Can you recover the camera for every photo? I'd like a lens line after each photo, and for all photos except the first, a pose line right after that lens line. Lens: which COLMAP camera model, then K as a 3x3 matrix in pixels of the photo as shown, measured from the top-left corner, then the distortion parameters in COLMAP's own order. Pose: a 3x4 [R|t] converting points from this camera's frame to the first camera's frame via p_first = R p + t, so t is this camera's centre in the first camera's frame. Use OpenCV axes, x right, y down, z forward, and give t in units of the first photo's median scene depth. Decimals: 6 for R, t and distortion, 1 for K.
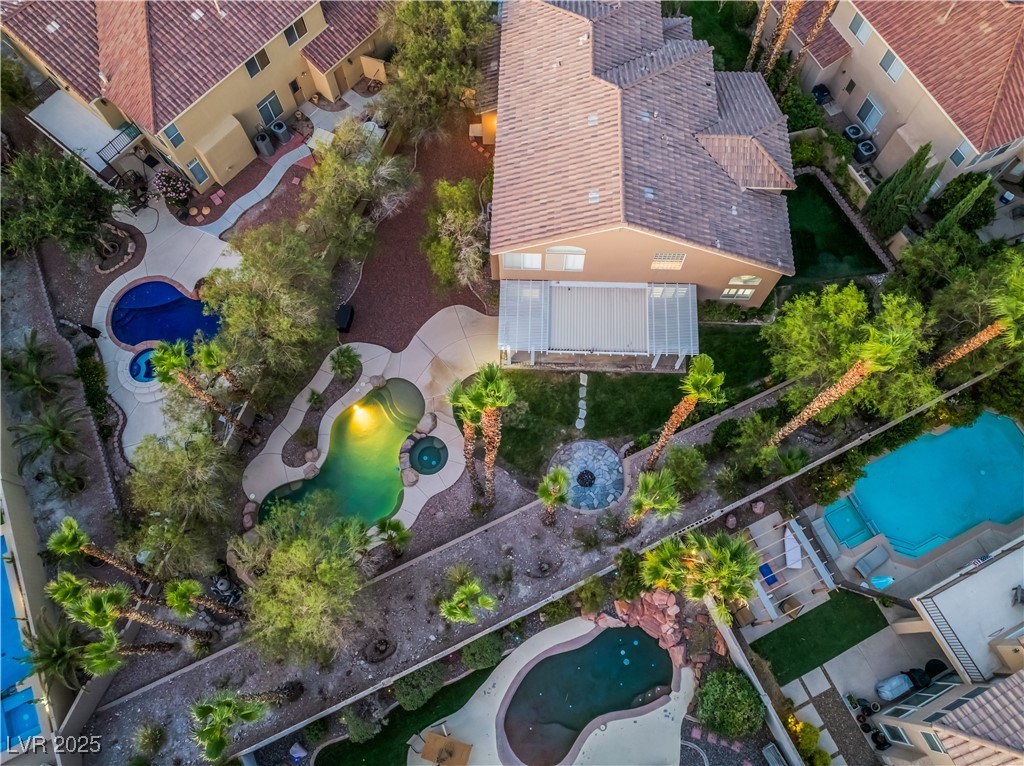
lens RADIAL K [[725.8, 0, 509.5], [0, 725.8, 383.0], [0, 0, 1]] dist [-0.027121, -0.002180]
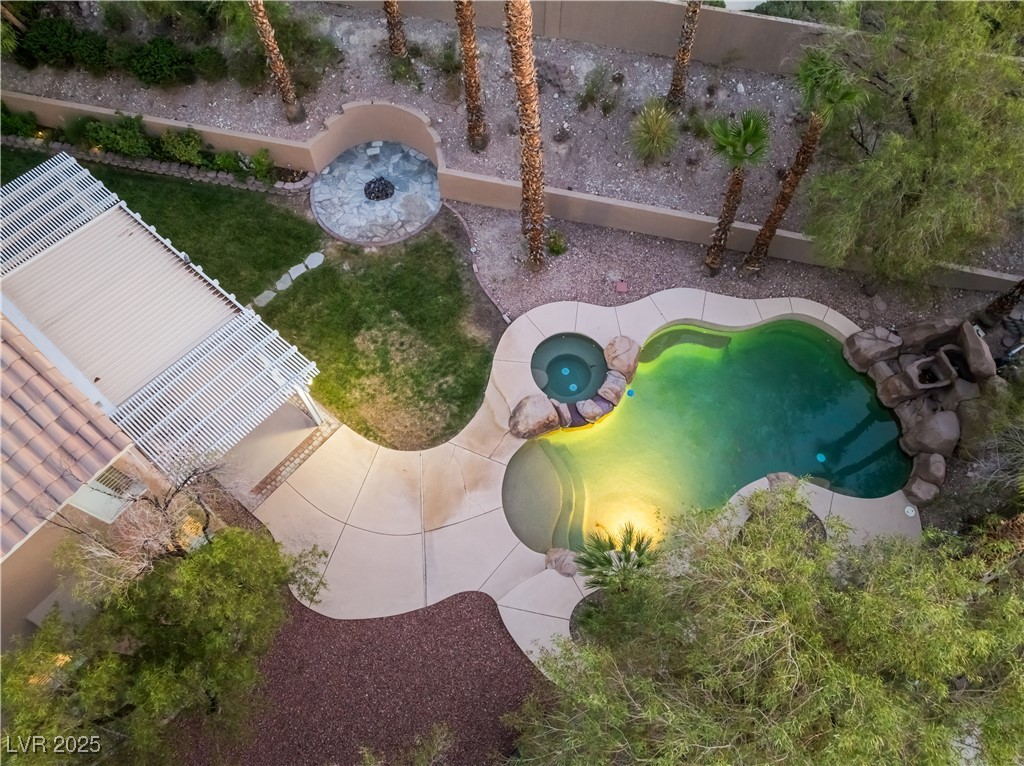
lens RADIAL K [[725.6, 0, 512.0], [0, 725.6, 383.0], [0, 0, 1]] dist [-0.038687, 0.004575]
pose [[-0.783345, -0.555011, 0.279882, -0.227521], [0.583973, -0.502864, 0.637262, -0.254991], [-0.212945, 0.662640, 0.718027, 0.639006]]
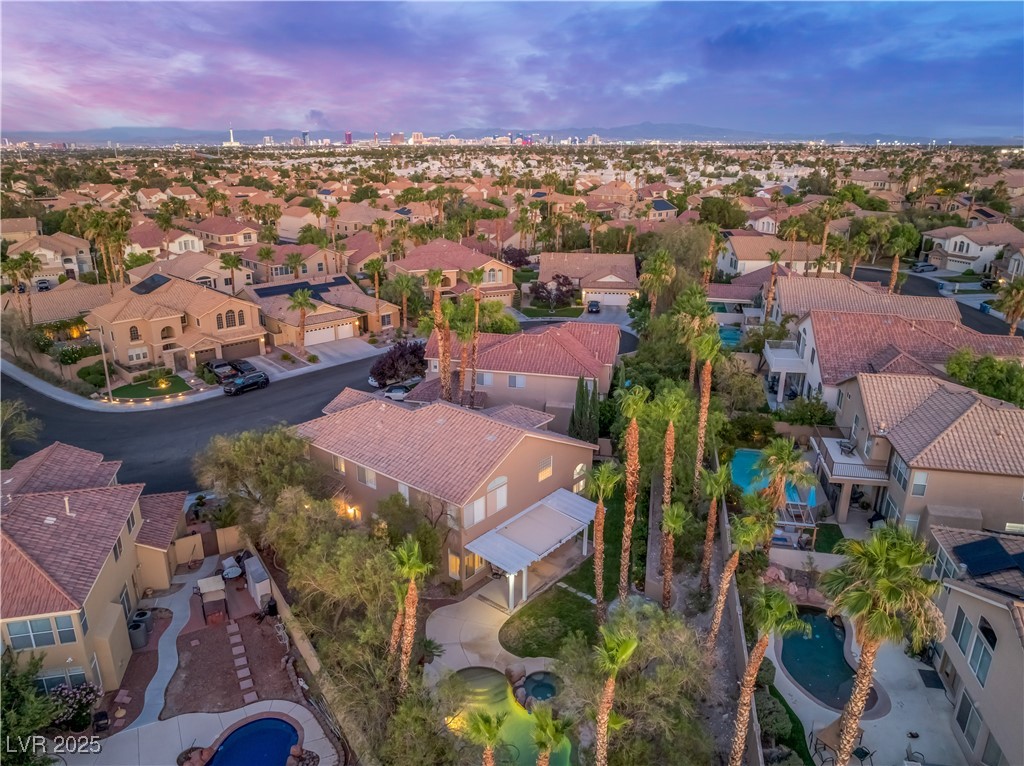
lens RADIAL K [[724.6, 0, 509.5], [0, 724.6, 385.0], [0, 0, 1]] dist [-0.039621, 0.005990]
pose [[0.603975, -0.239455, 0.760181, -0.774765], [0.737073, 0.530680, -0.418452, 0.254462], [-0.303212, 0.813044, 0.497013, 0.196326]]
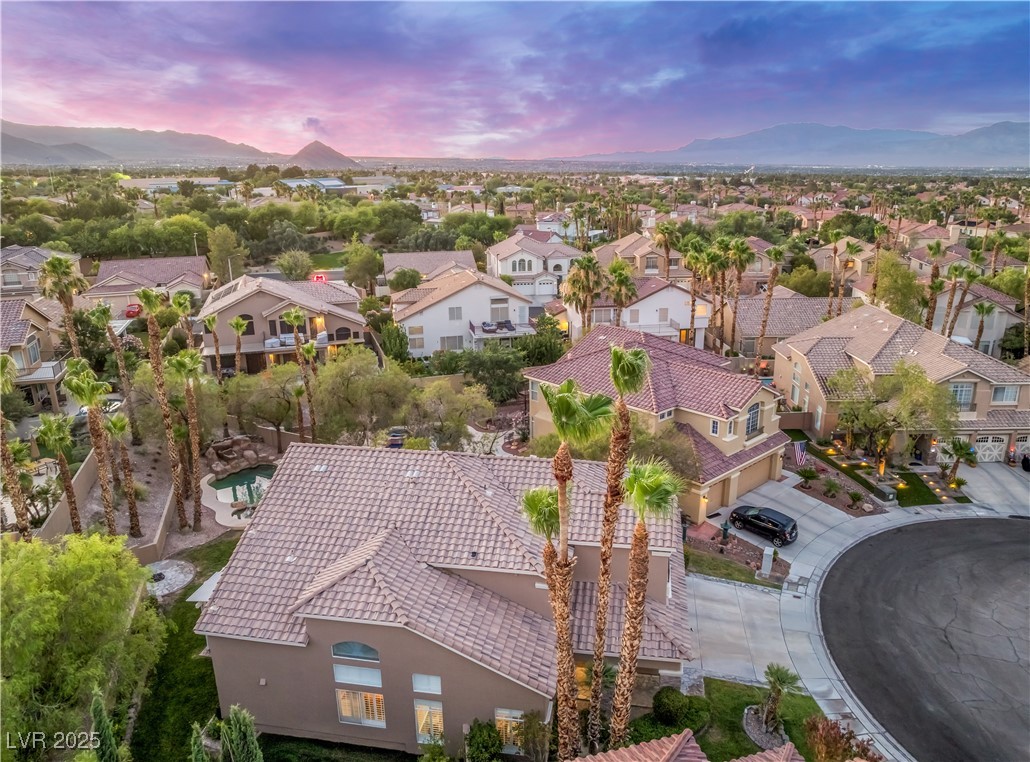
lens RADIAL K [[733.6, 0, 515.0], [0, 733.6, 381.0], [0, 0, 1]] dist [-0.040235, 0.000980]
pose [[-0.140996, 0.298013, -0.944091, 0.934990], [-0.918550, 0.316349, 0.237041, -0.688312], [0.369304, 0.900617, 0.229136, 0.668103]]
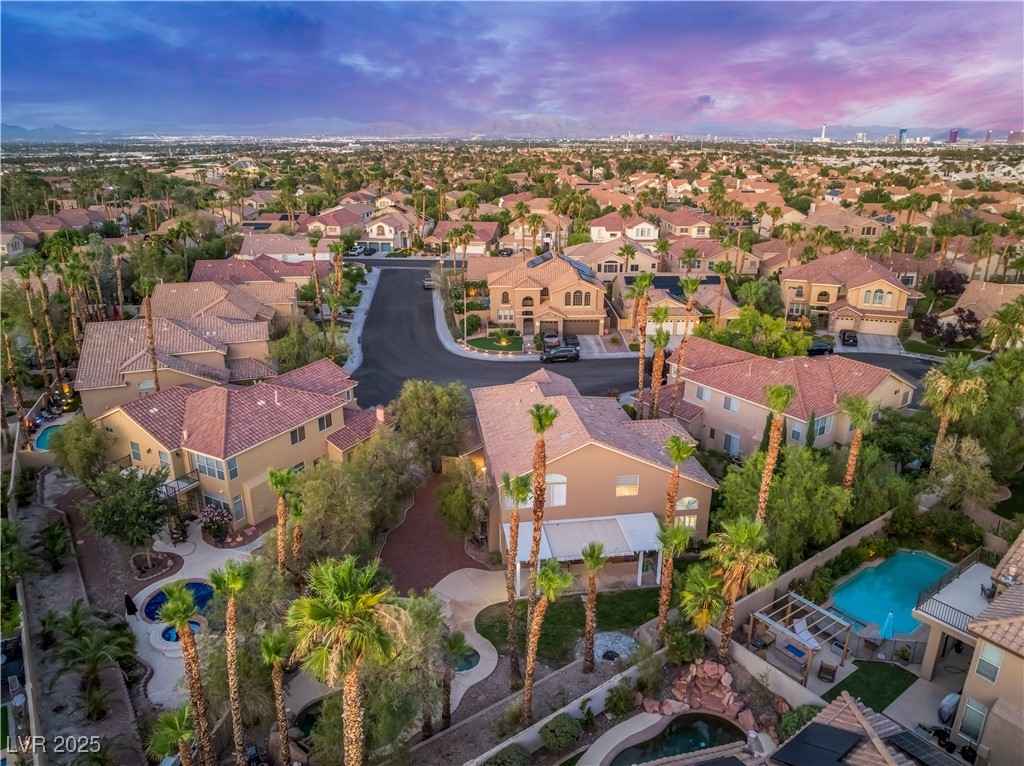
lens RADIAL K [[715.6, 0, 513.8], [0, 715.6, 381.9], [0, 0, 1]] dist [-0.039839, -0.000922]
pose [[0.983230, -0.044970, 0.176738, -0.197916], [0.163562, 0.646079, -0.745539, 0.614487], [-0.080660, 0.761944, 0.642600, 0.022932]]
